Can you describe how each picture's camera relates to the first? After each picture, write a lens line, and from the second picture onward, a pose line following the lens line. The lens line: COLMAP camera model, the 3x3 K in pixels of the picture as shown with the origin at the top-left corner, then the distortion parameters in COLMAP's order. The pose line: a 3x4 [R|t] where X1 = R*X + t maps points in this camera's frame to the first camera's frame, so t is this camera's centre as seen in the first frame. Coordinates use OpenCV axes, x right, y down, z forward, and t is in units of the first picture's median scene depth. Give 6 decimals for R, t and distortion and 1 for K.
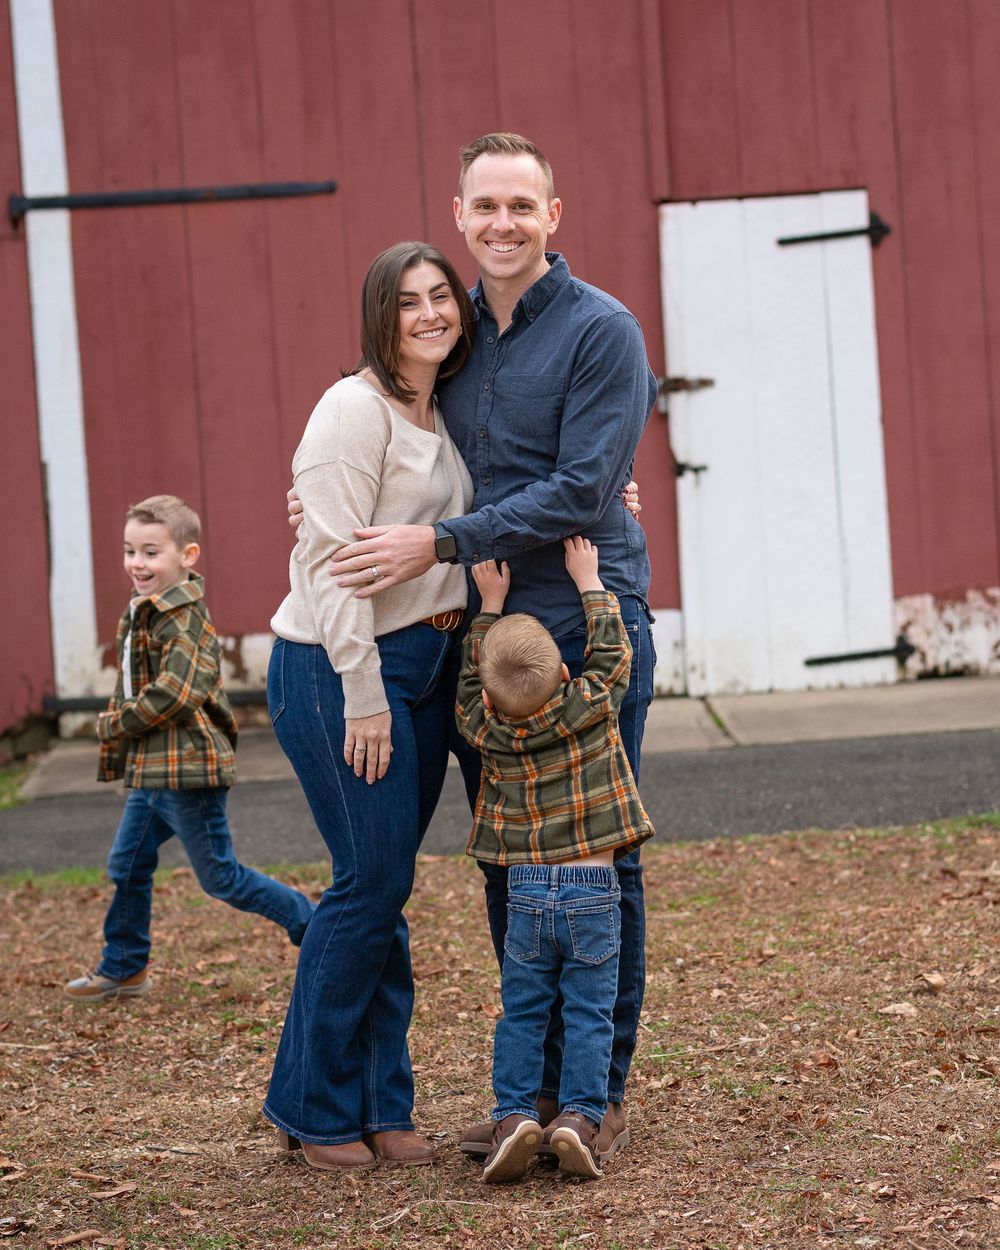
lens RADIAL K [[4327.6, 0, 500.0], [0, 4327.6, 625.0], [0, 0, 1]] dist [-0.118726, -0.528036]
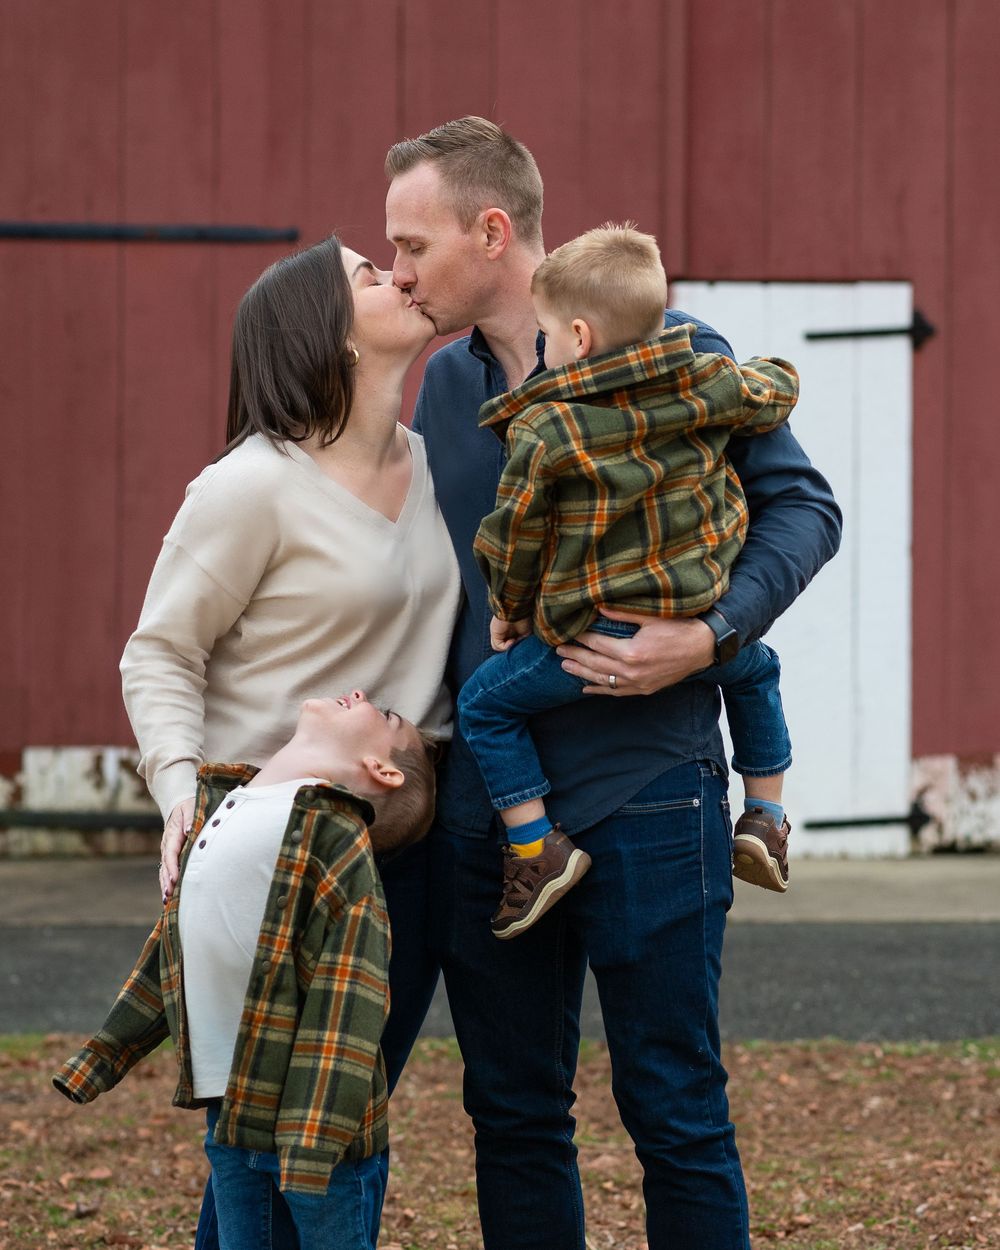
lens RADIAL K [[4327.6, 0, 500.0], [0, 4327.6, 625.0], [0, 0, 1]] dist [-0.118726, -0.528036]
pose [[0.997322, 0.070844, 0.018147, -0.010822], [-0.070325, 0.997137, -0.027800, -0.003901], [-0.020064, 0.026449, 0.999449, 0.189643]]
